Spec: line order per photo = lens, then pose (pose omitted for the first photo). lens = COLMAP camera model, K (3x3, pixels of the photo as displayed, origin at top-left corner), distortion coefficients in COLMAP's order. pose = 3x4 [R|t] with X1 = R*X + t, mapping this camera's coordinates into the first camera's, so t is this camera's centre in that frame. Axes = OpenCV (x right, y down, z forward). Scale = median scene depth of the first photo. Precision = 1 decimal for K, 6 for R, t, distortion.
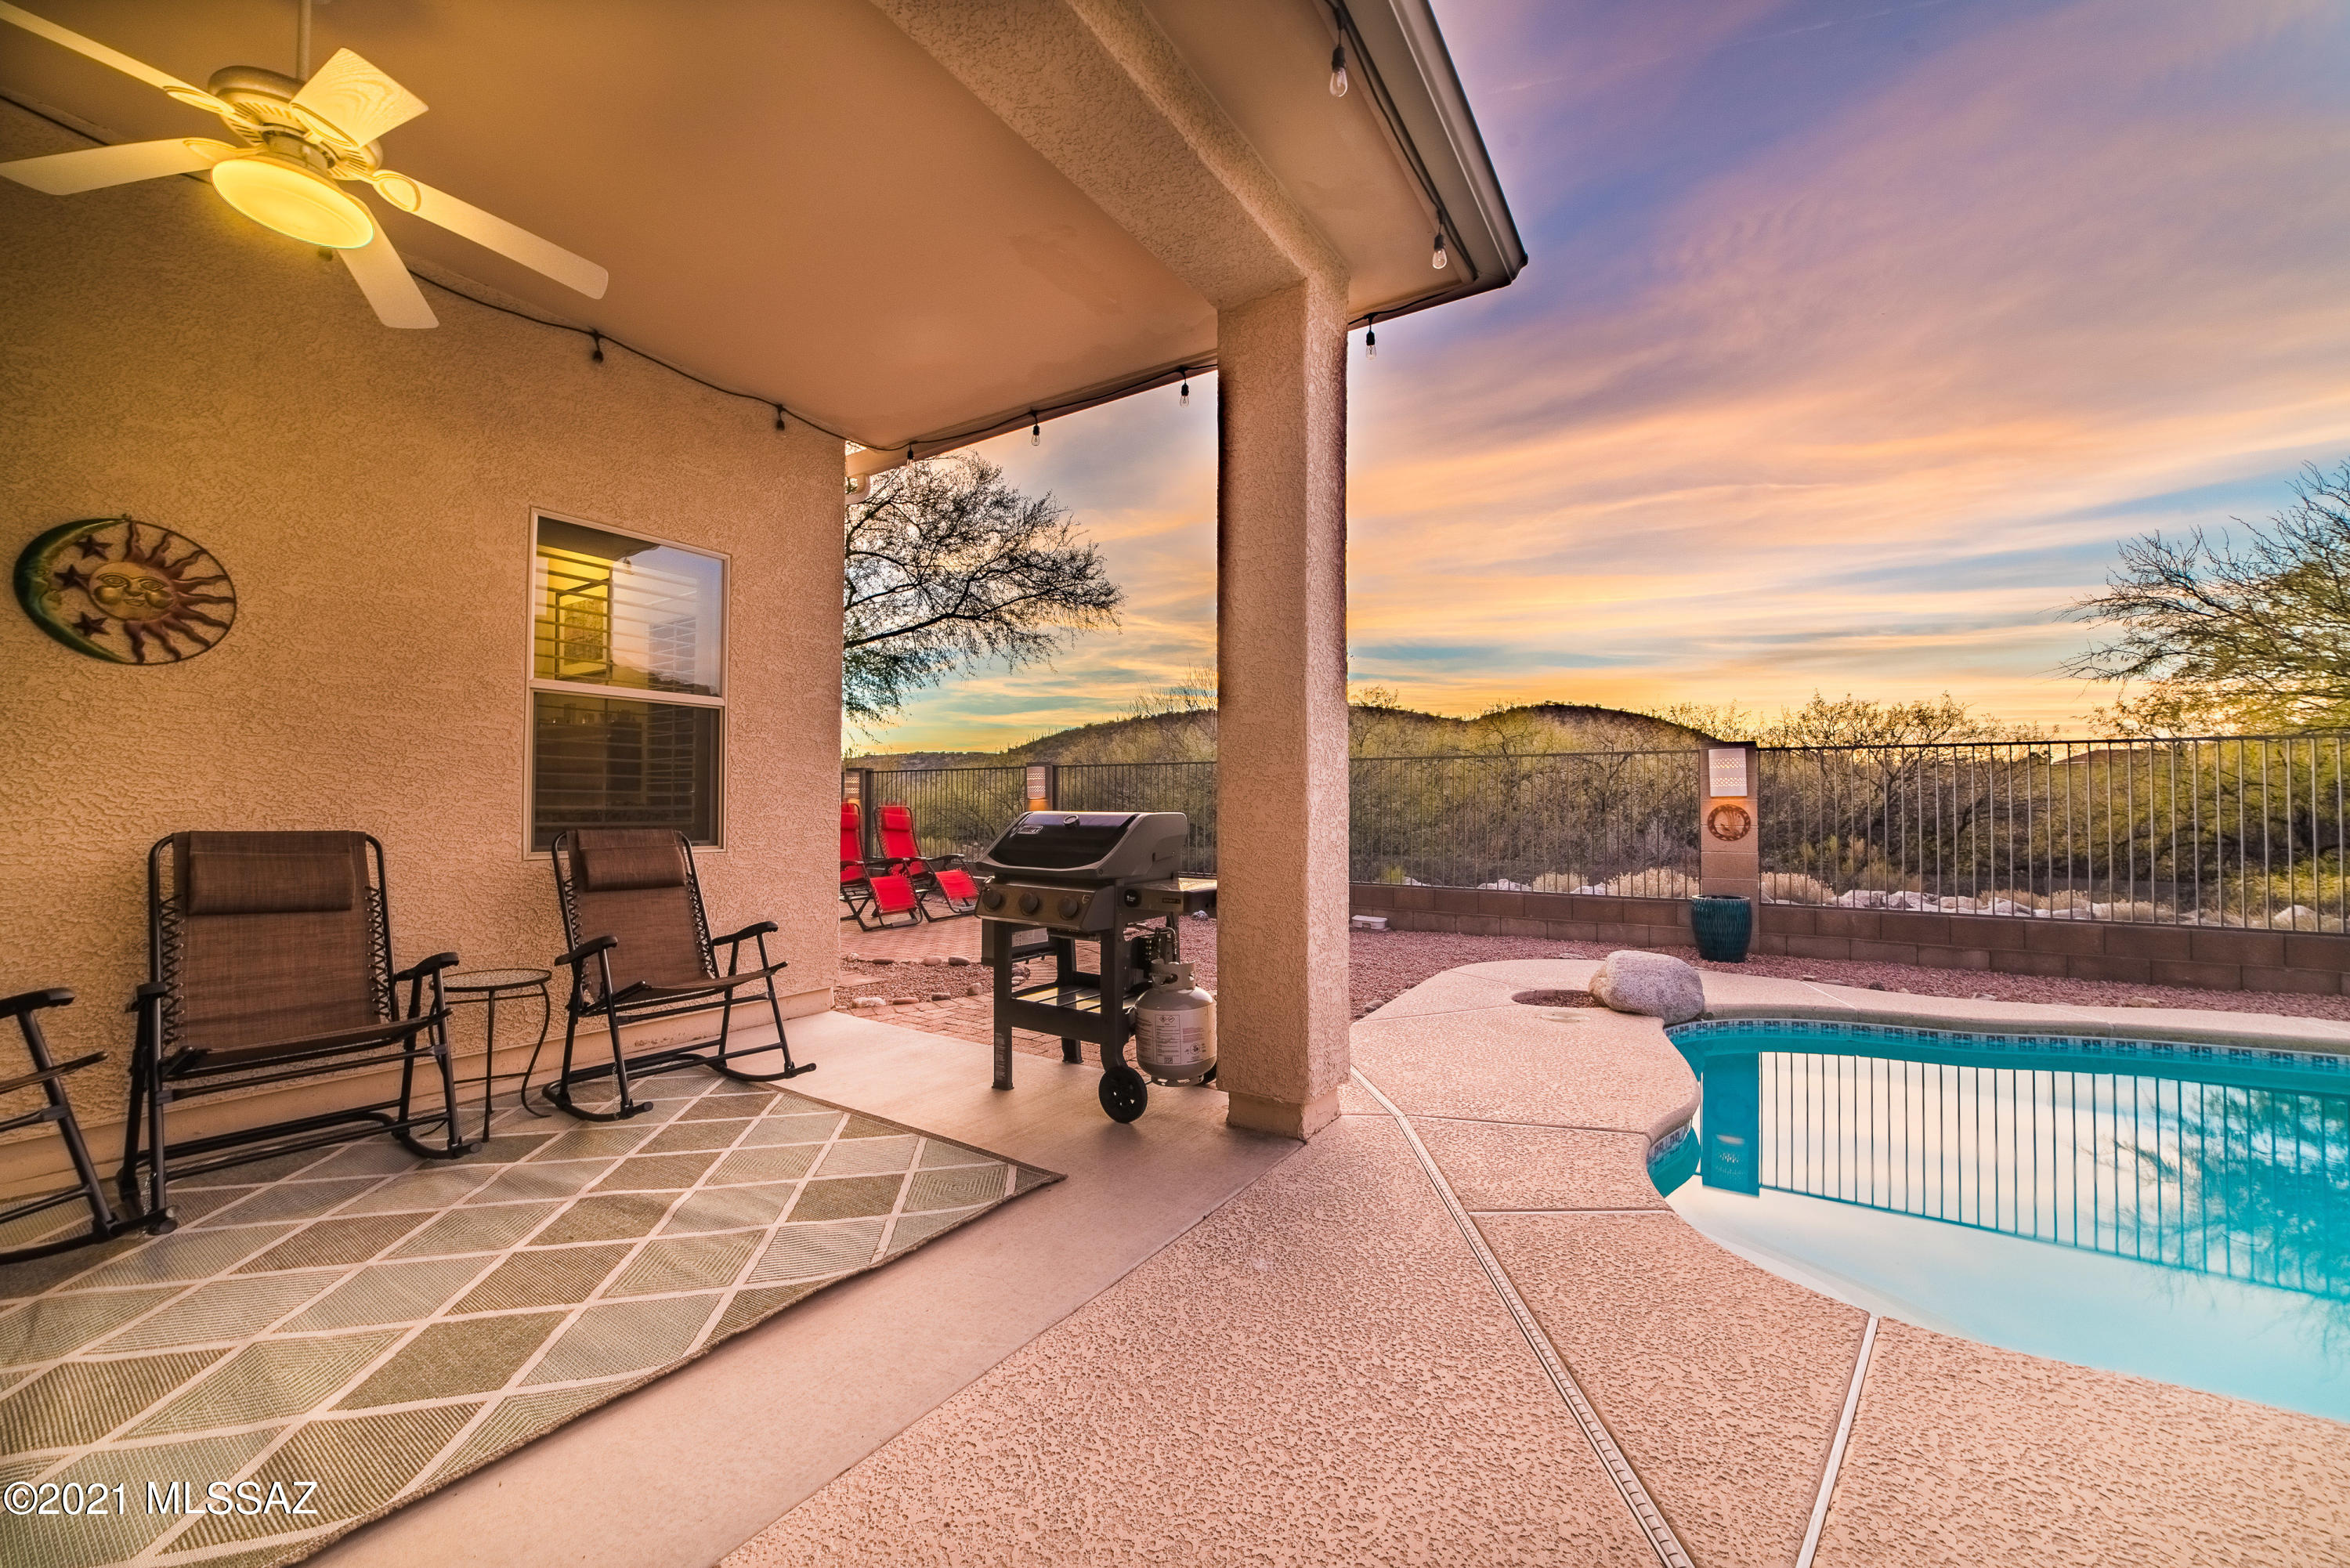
lens RADIAL K [[913.8, 0, 1180.8], [0, 913.8, 792.6], [0, 0, 1]] dist [-0.008745, 0.003520]
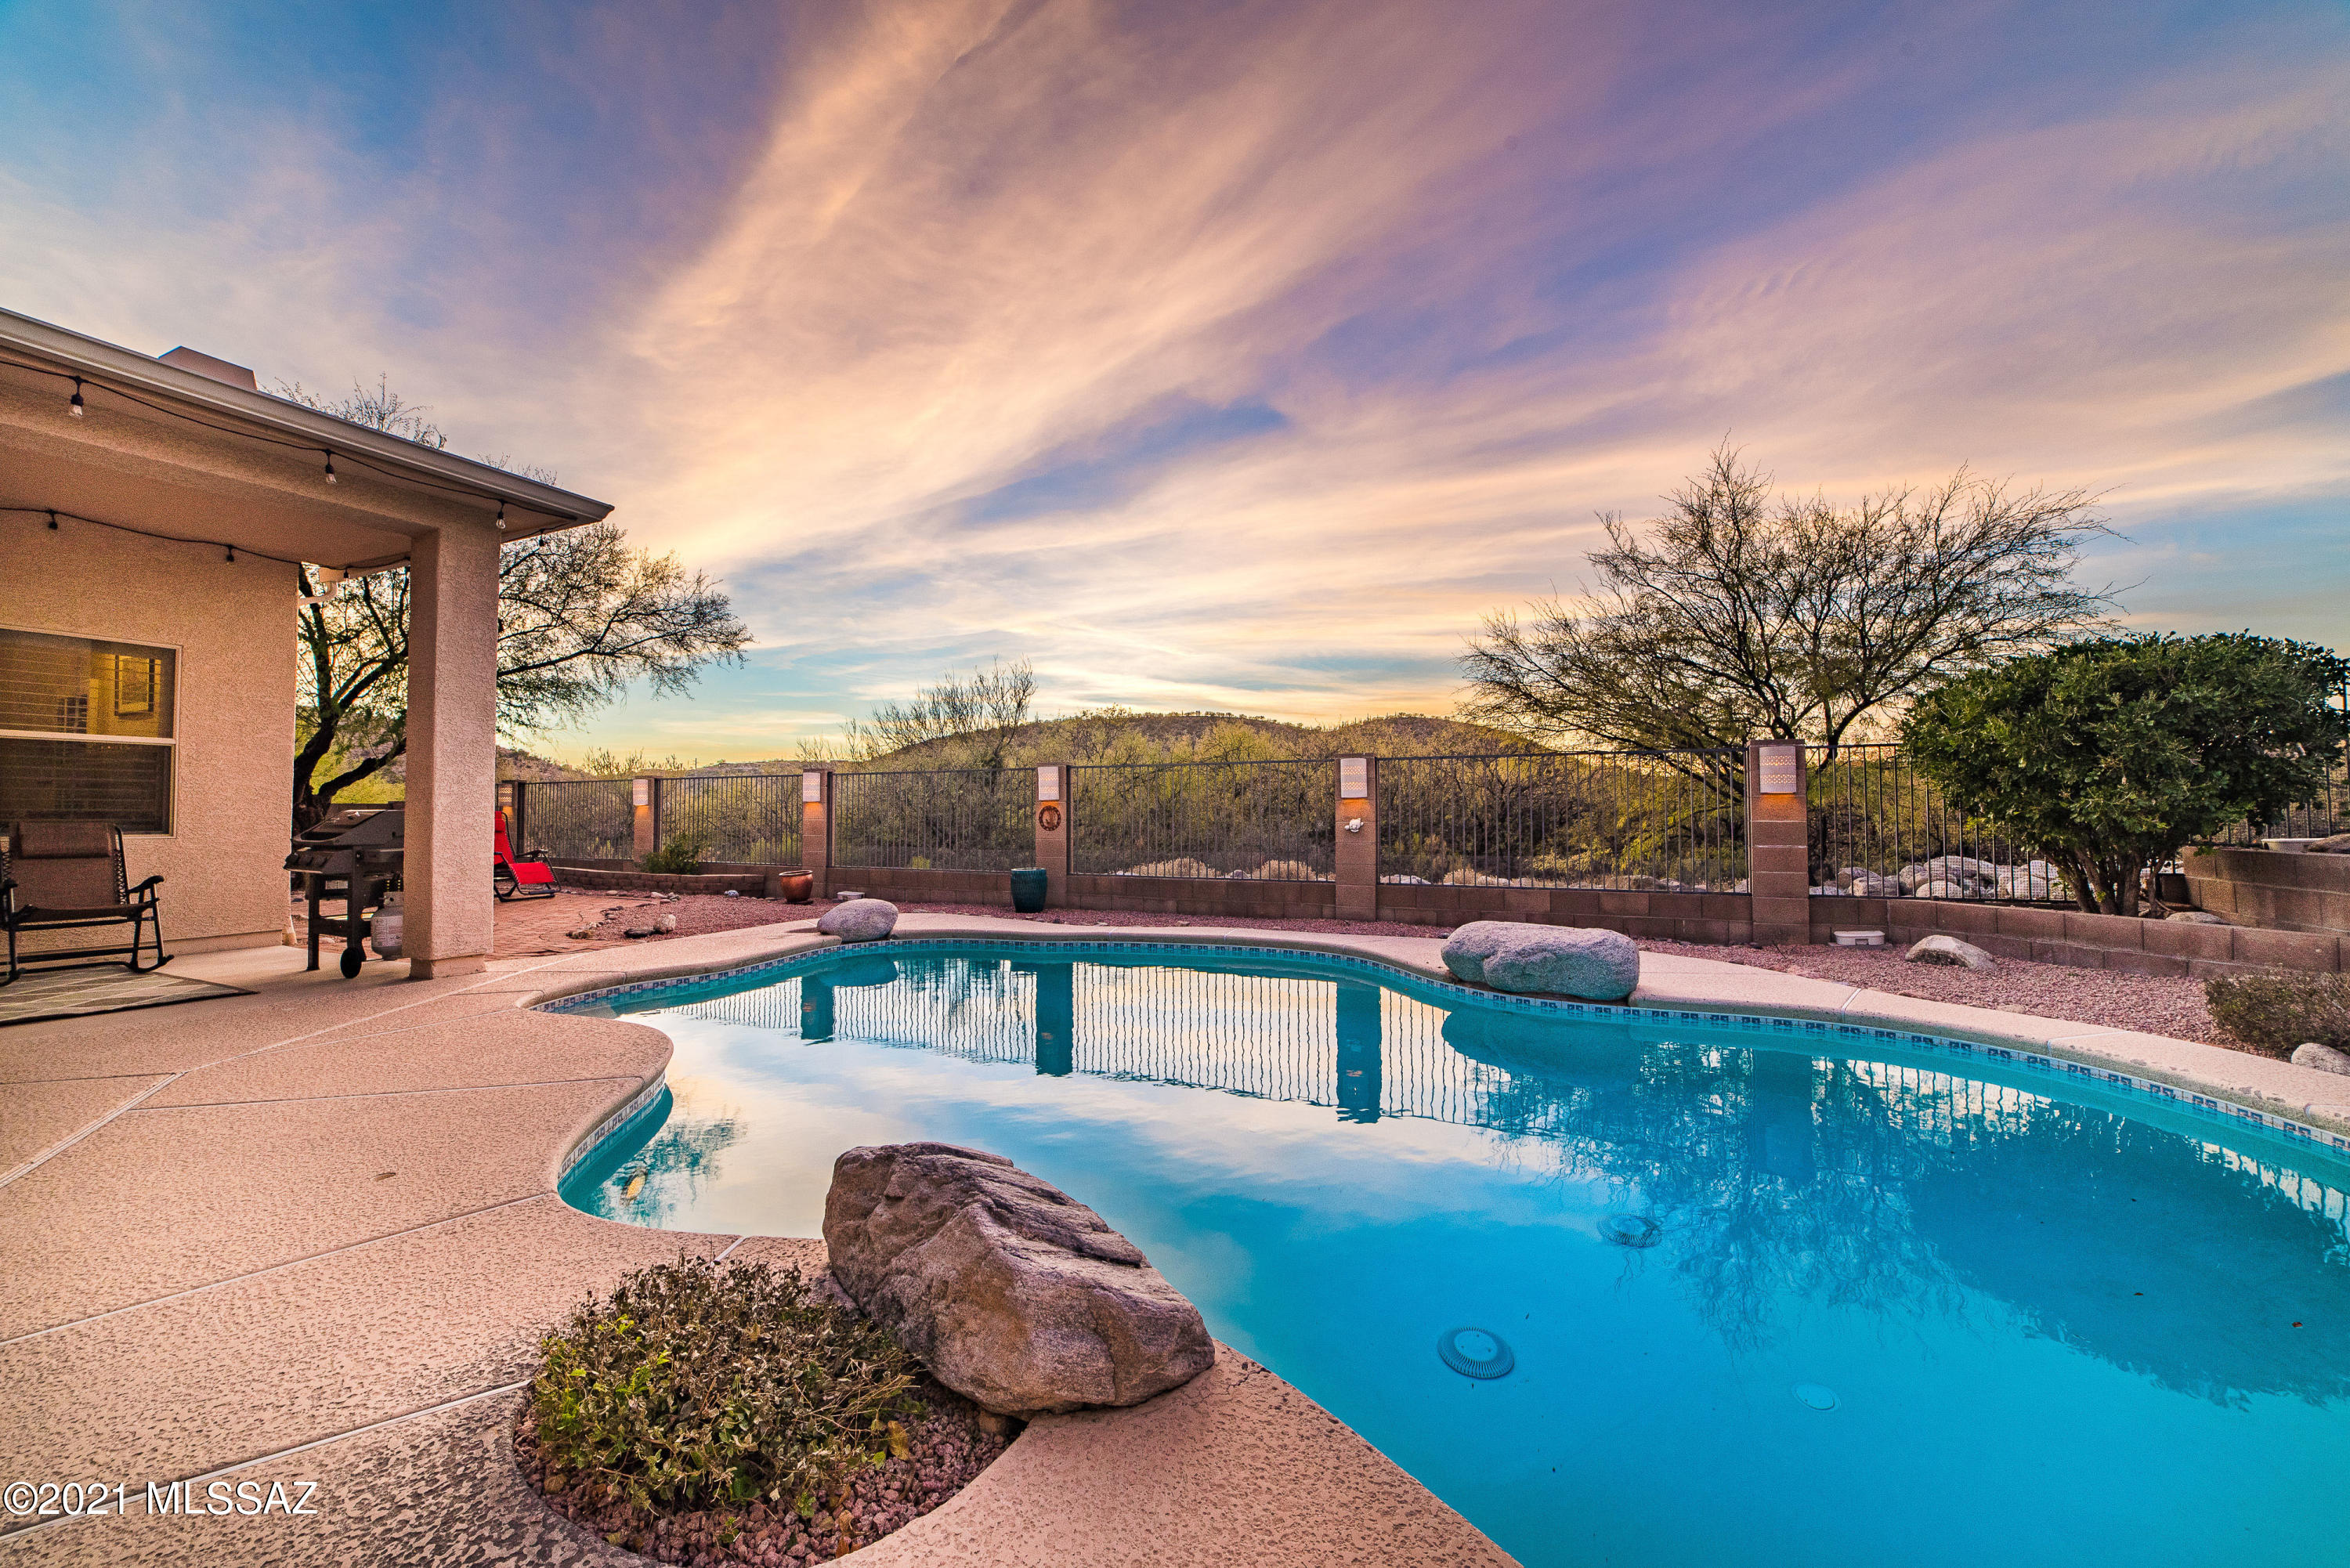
lens RADIAL K [[913.8, 0, 1176.5], [0, 913.8, 811.9], [0, 0, 1]] dist [-0.008745, 0.003520]
pose [[0.992998, -0.007077, 0.117920, 0.459756], [0.005736, 0.999915, 0.011709, 0.005253], [-0.117992, -0.010950, 0.992954, -0.335188]]
